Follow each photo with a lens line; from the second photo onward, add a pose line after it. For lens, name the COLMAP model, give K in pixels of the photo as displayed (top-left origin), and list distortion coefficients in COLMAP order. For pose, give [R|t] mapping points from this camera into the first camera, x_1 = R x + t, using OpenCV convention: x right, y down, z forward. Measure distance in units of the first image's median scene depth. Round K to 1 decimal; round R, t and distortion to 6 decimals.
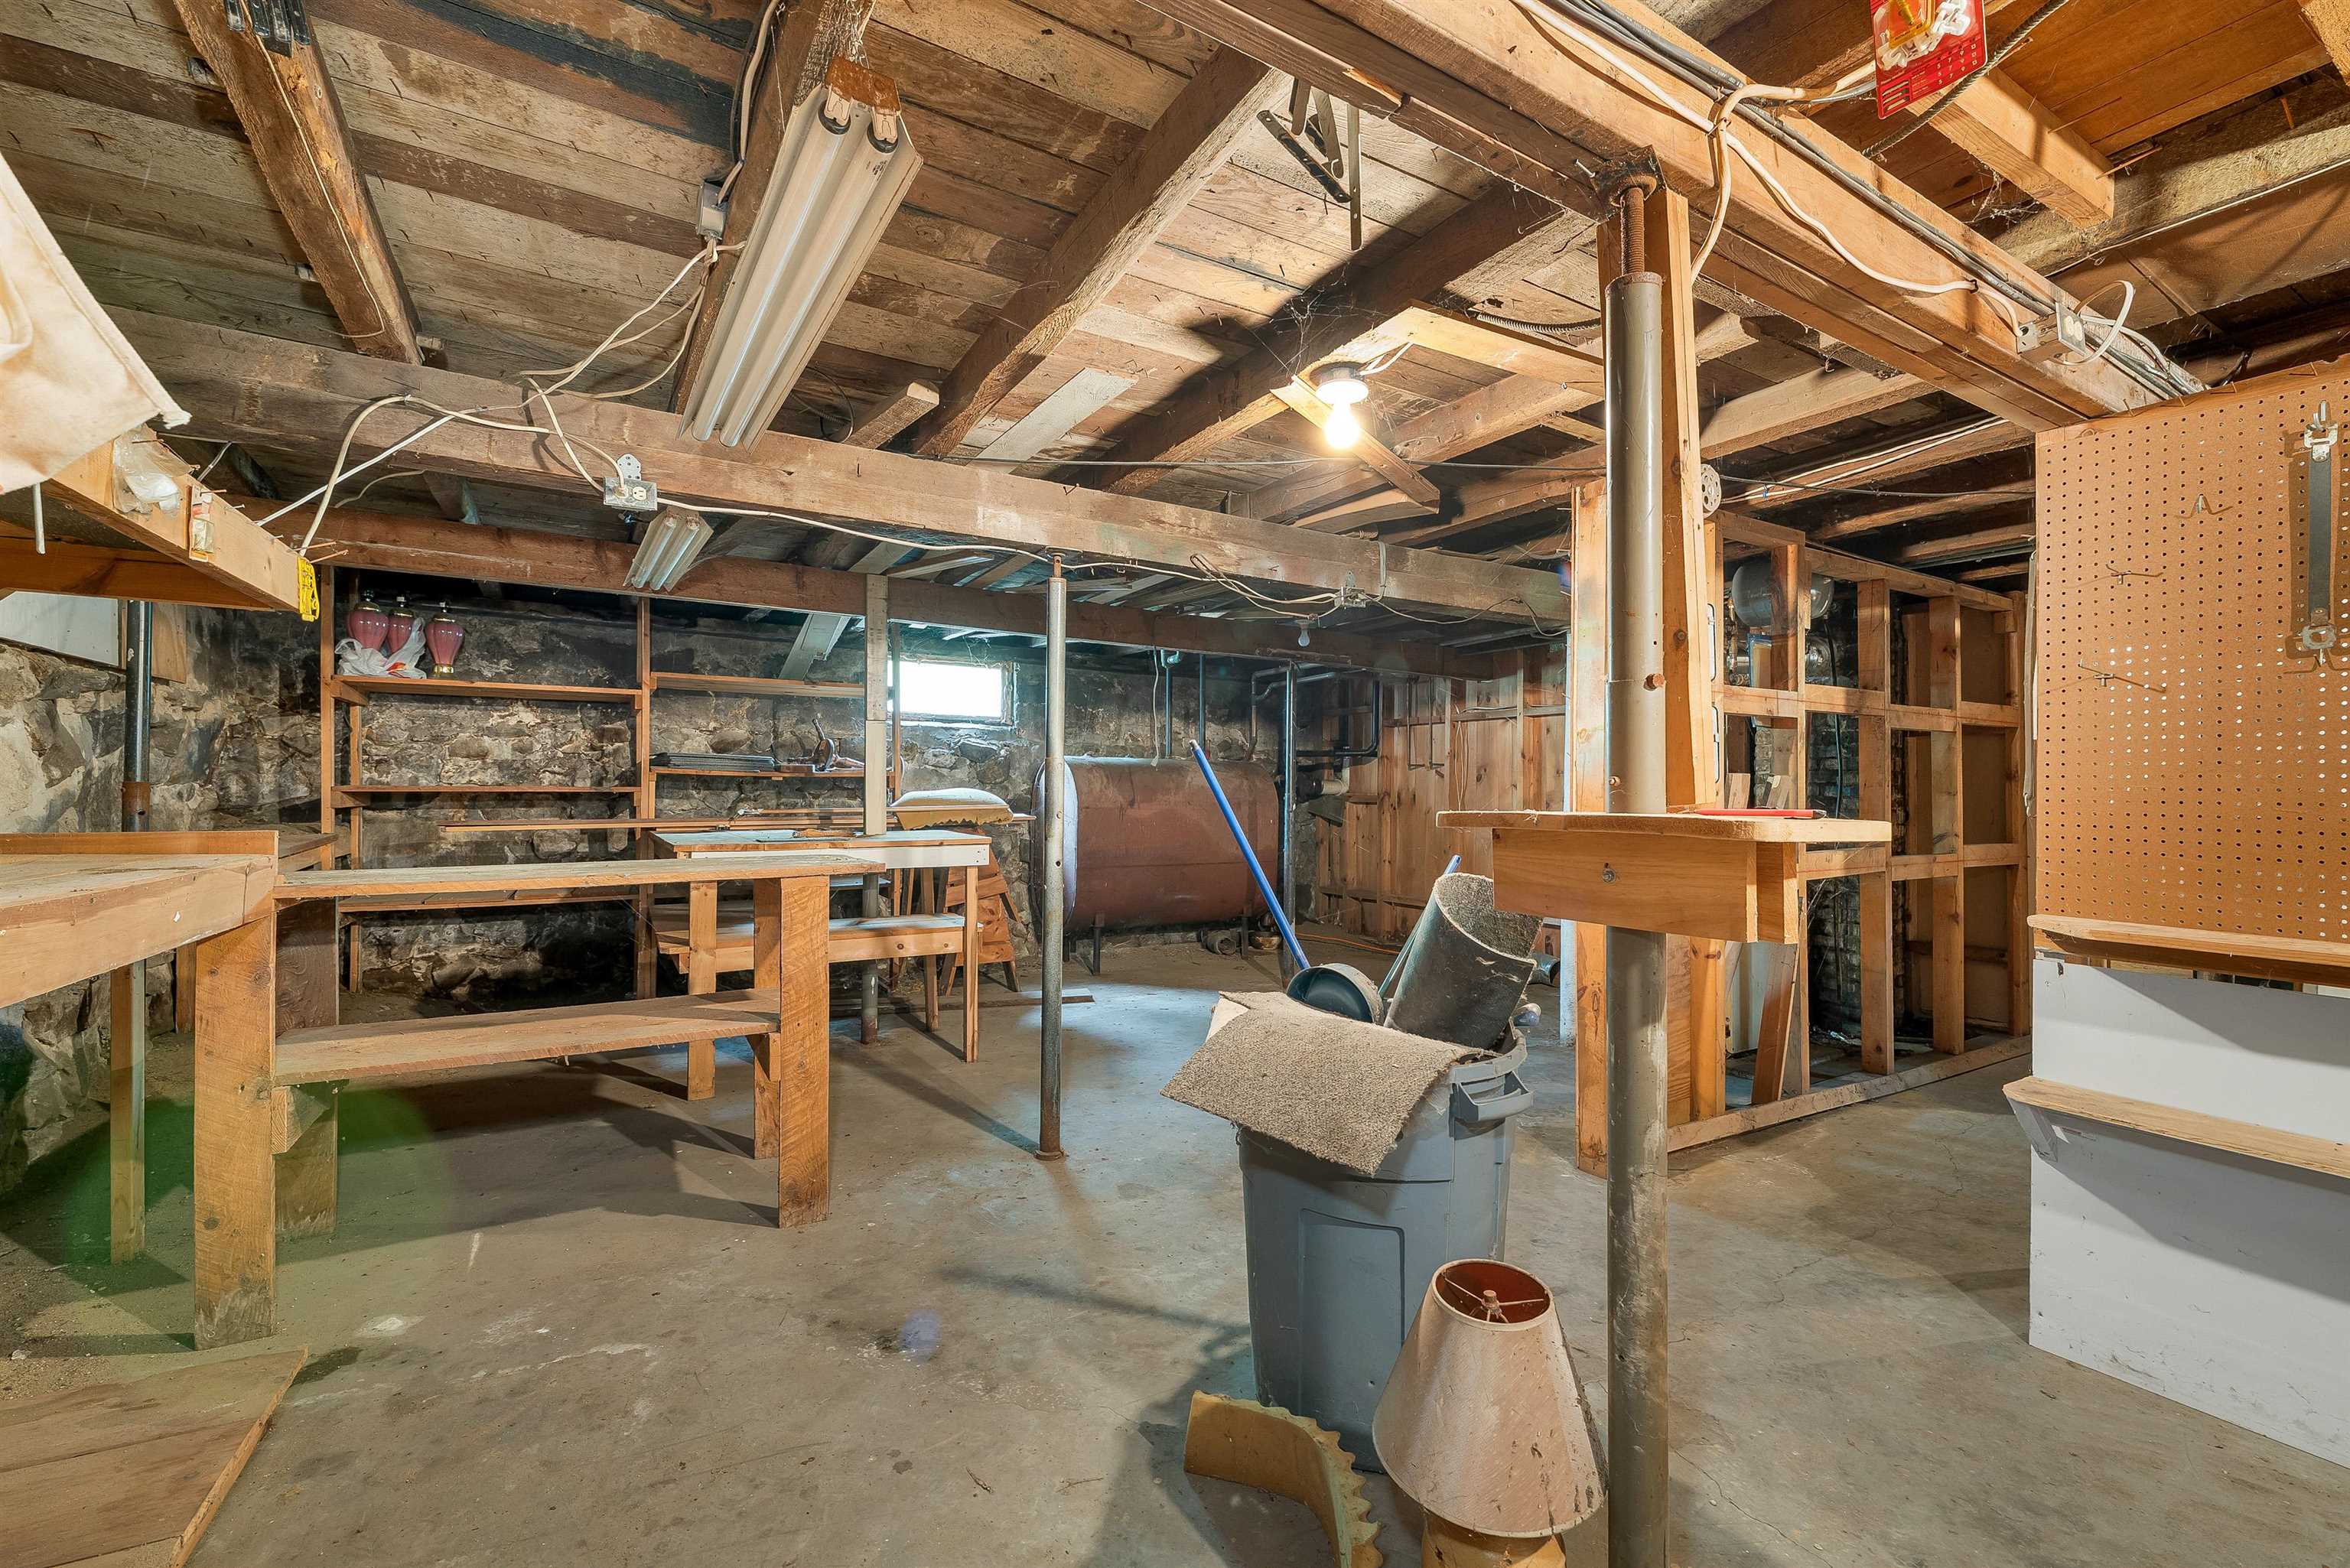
lens RADIAL K [[998.4, 0, 1170.8], [0, 998.4, 788.3], [0, 0, 1]] dist [0.001839, -0.000490]
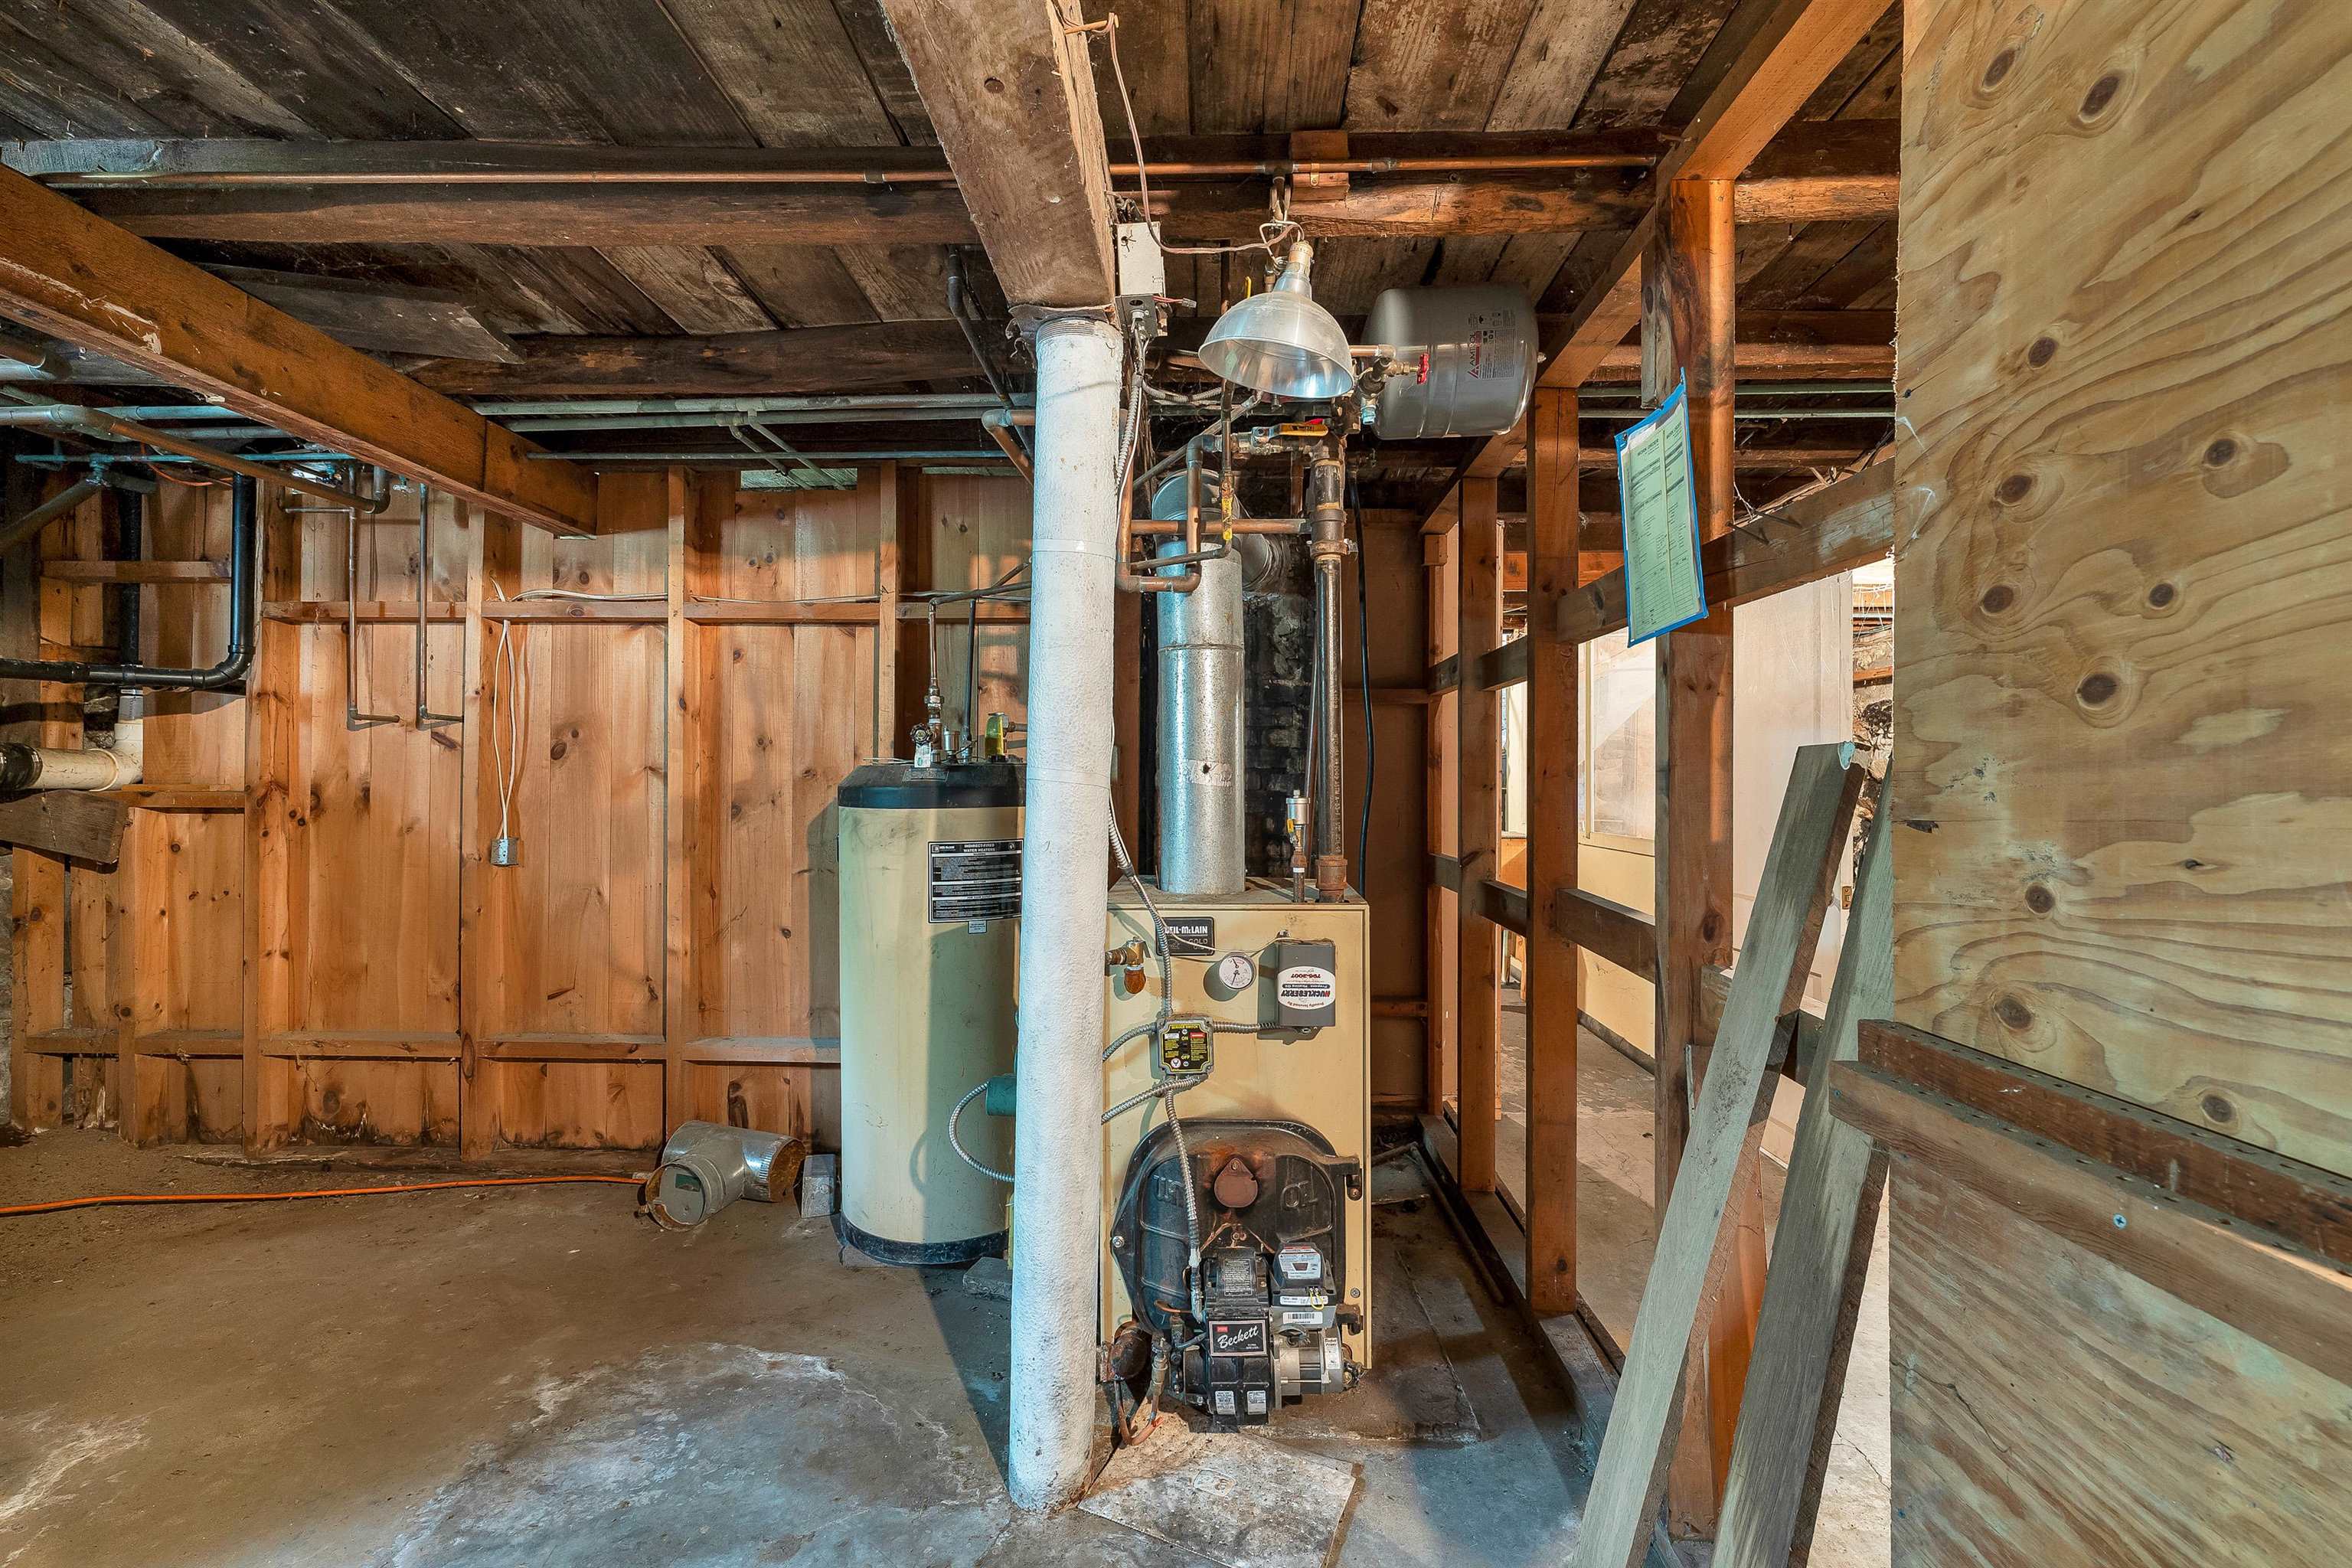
lens RADIAL K [[999.3, 0, 1179.8], [0, 999.3, 792.3], [0, 0, 1]] dist [0.001839, -0.000490]
pose [[0.546452, -0.001994, 0.837488, 0.077435], [-0.004142, 0.999979, 0.005084, 0.004235], [-0.837480, -0.006247, 0.546432, 0.475108]]
